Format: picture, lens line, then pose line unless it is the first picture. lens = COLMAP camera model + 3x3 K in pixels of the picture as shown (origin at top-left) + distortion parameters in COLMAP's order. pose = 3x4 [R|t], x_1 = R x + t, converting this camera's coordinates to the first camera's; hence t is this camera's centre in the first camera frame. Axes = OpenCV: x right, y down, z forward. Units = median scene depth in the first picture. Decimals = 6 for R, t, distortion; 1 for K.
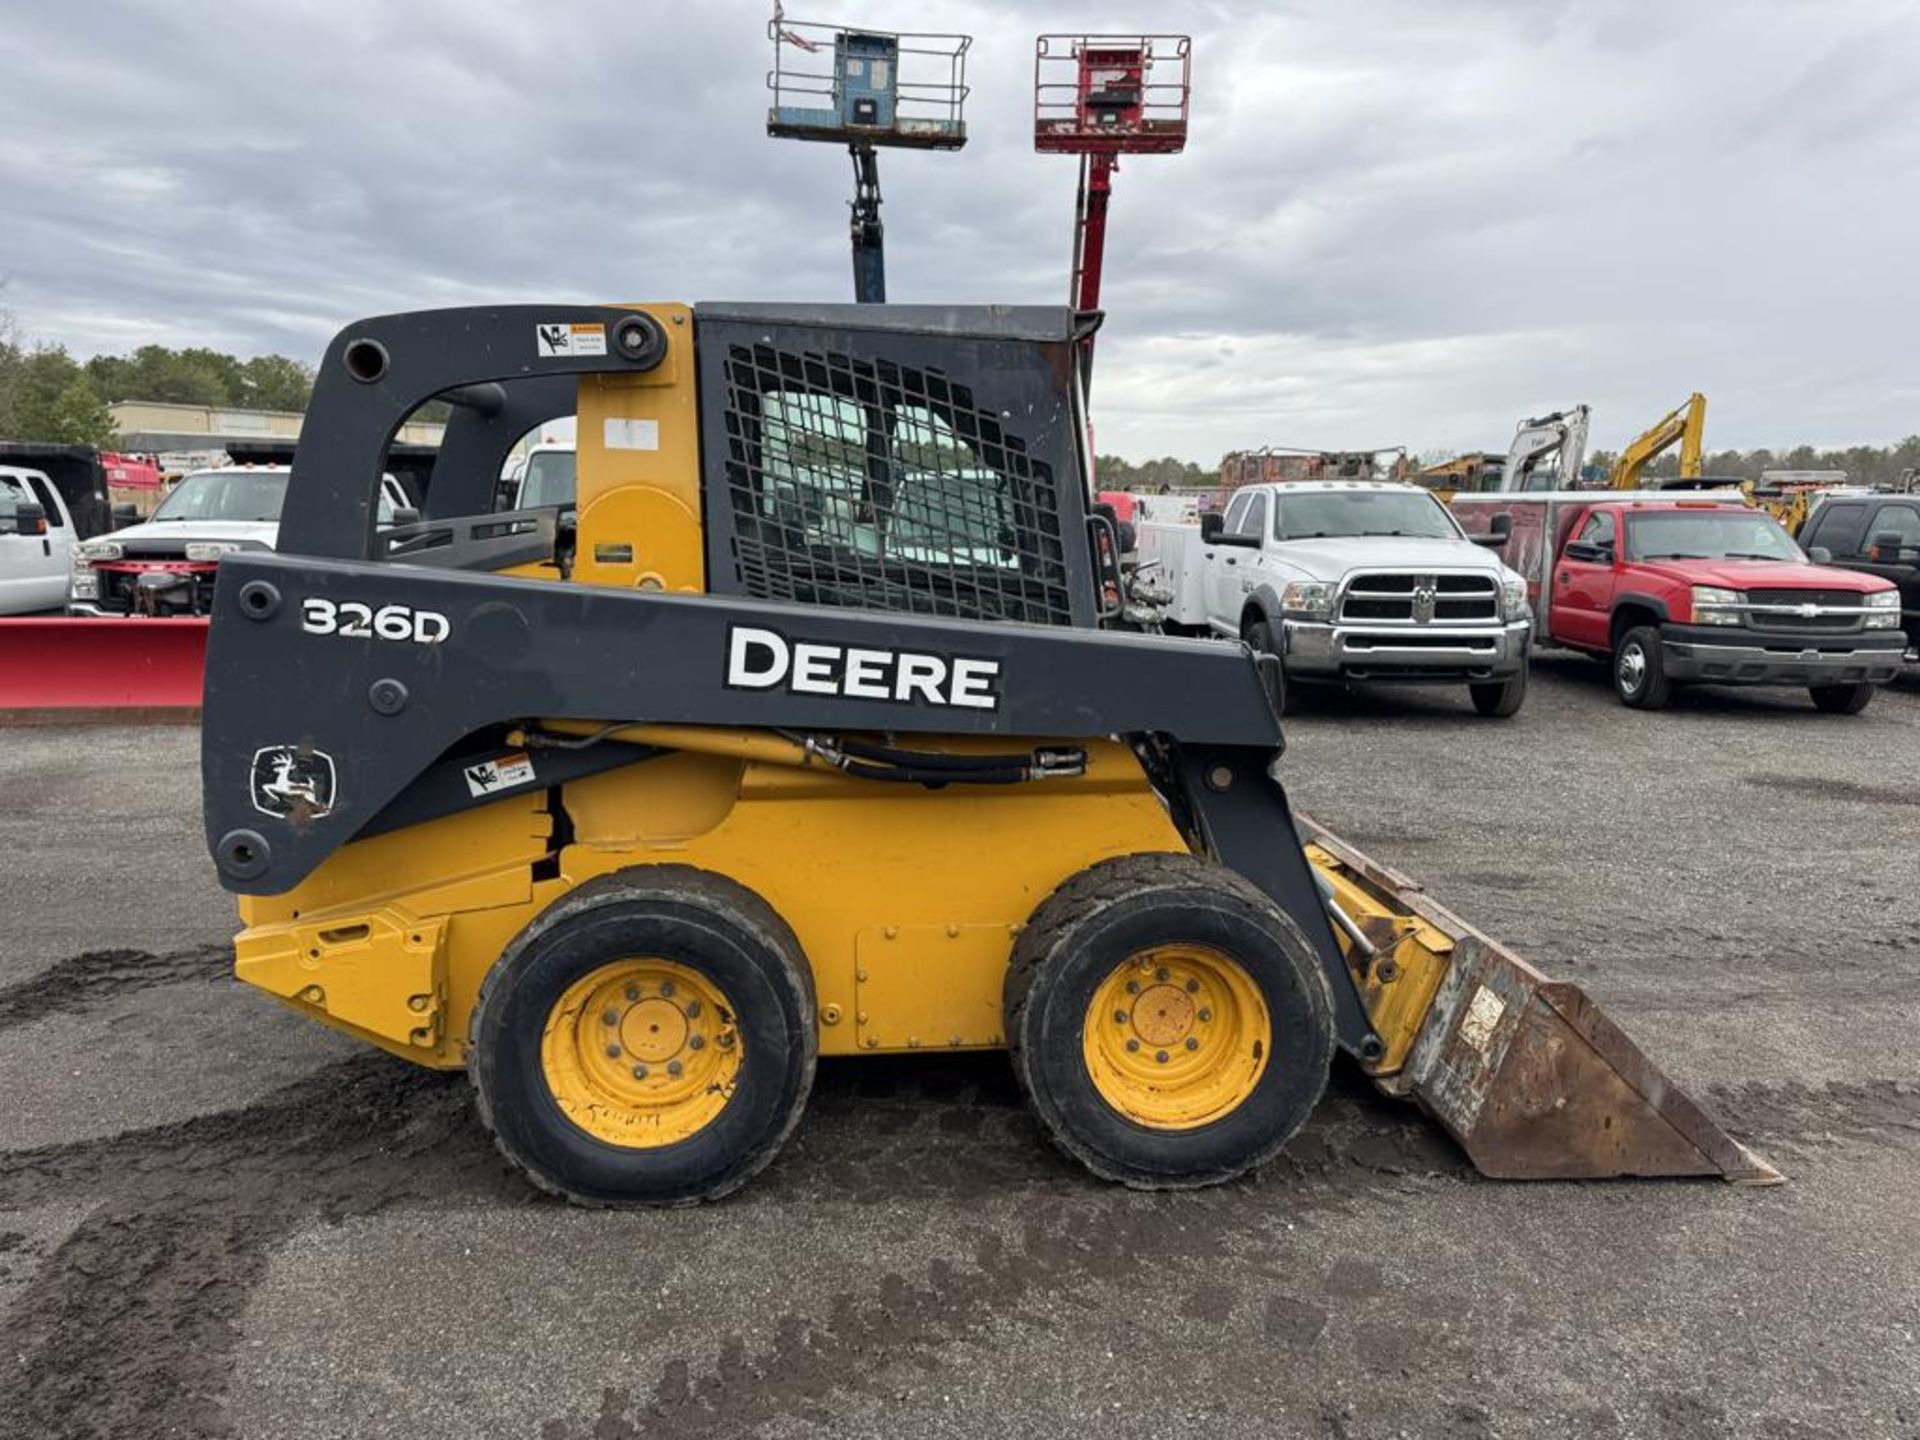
lens RADIAL K [[1364.7, 0, 978.8], [0, 1364.7, 721.4], [0, 0, 1]] dist [0.057769, -0.067426]
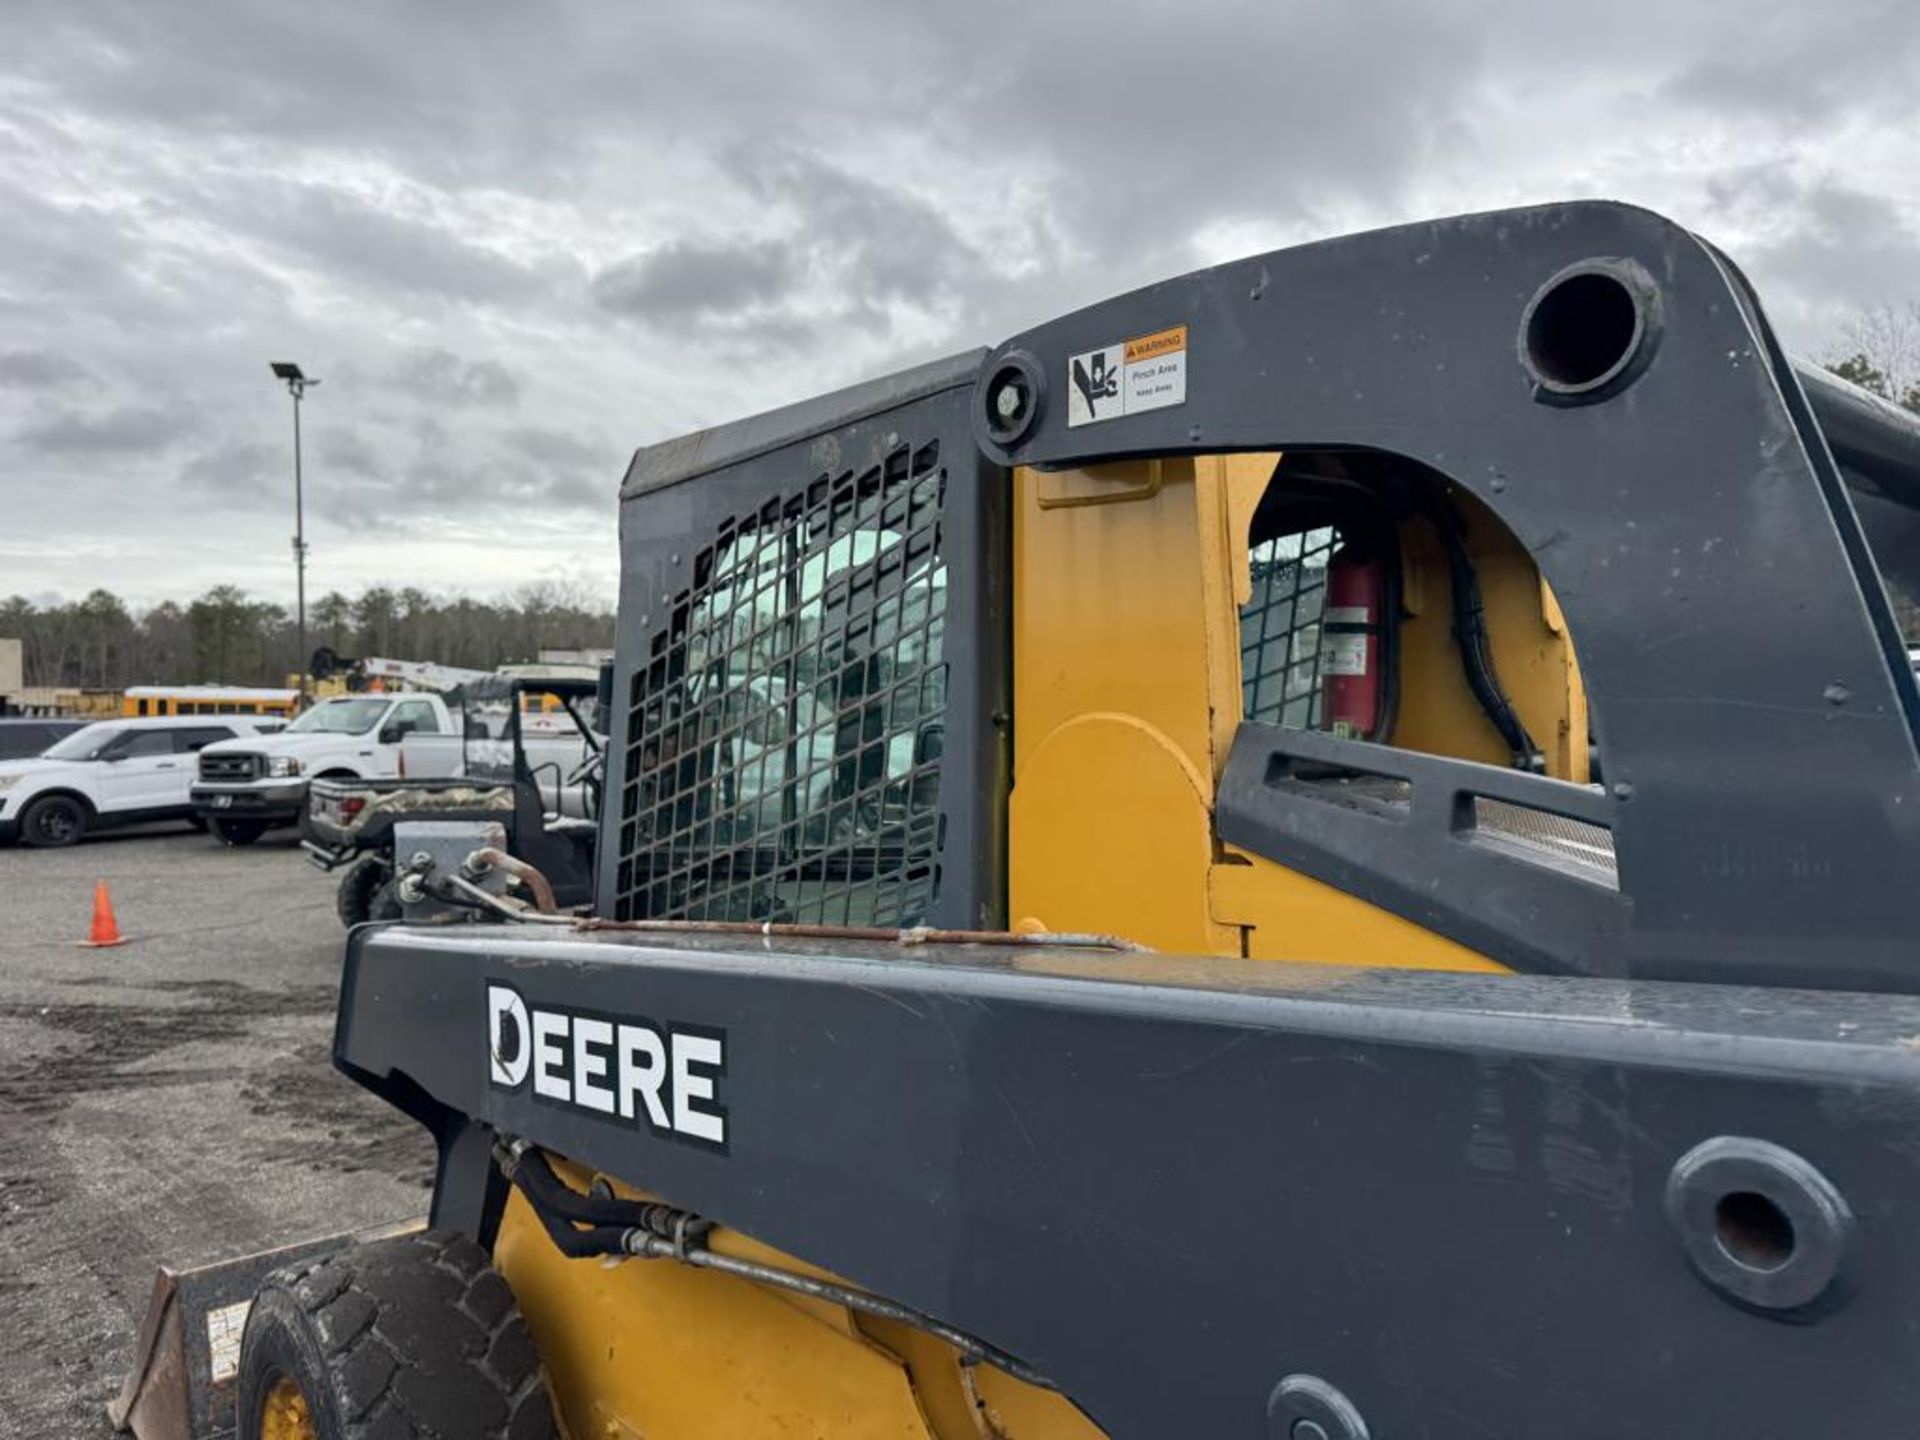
lens RADIAL K [[1364.7, 0, 964.5], [0, 1364.7, 731.9], [0, 0, 1]] dist [0.057769, -0.067426]
pose [[0.579150, -0.180753, -0.794930, 0.451808], [0.007376, 0.976232, -0.216604, -0.044263], [0.815187, 0.119583, 0.566718, 0.792769]]
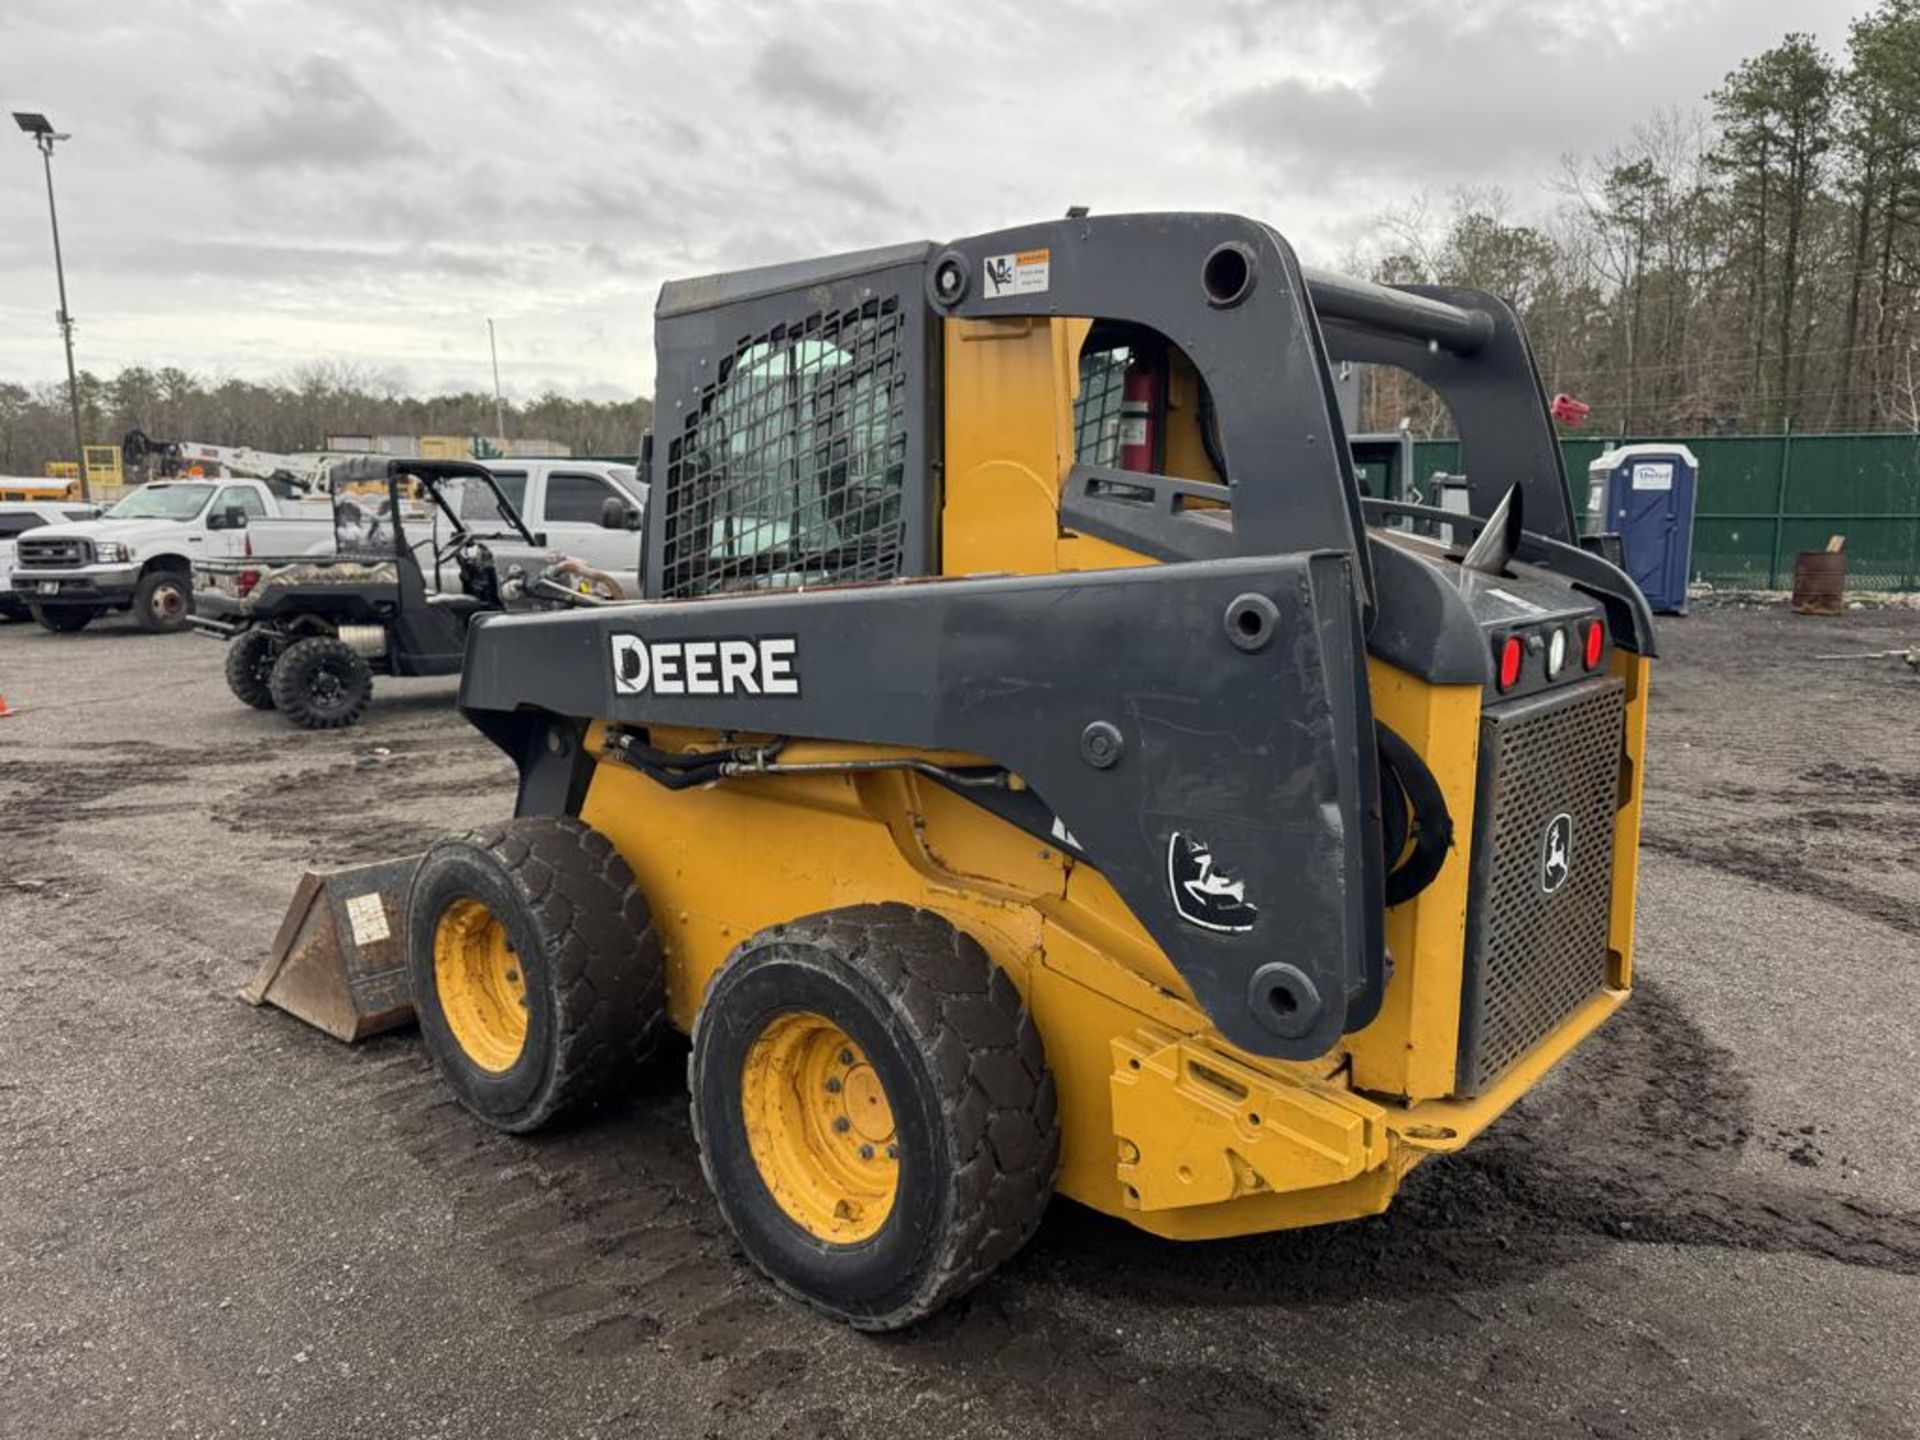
lens RADIAL K [[1364.7, 0, 955.1], [0, 1364.7, 750.4], [0, 0, 1]] dist [0.057769, -0.067426]
pose [[0.676203, -0.064399, -0.733895, 0.709109], [0.034197, 0.997842, -0.056052, 0.078346], [0.735921, 0.012805, 0.676946, 0.495362]]
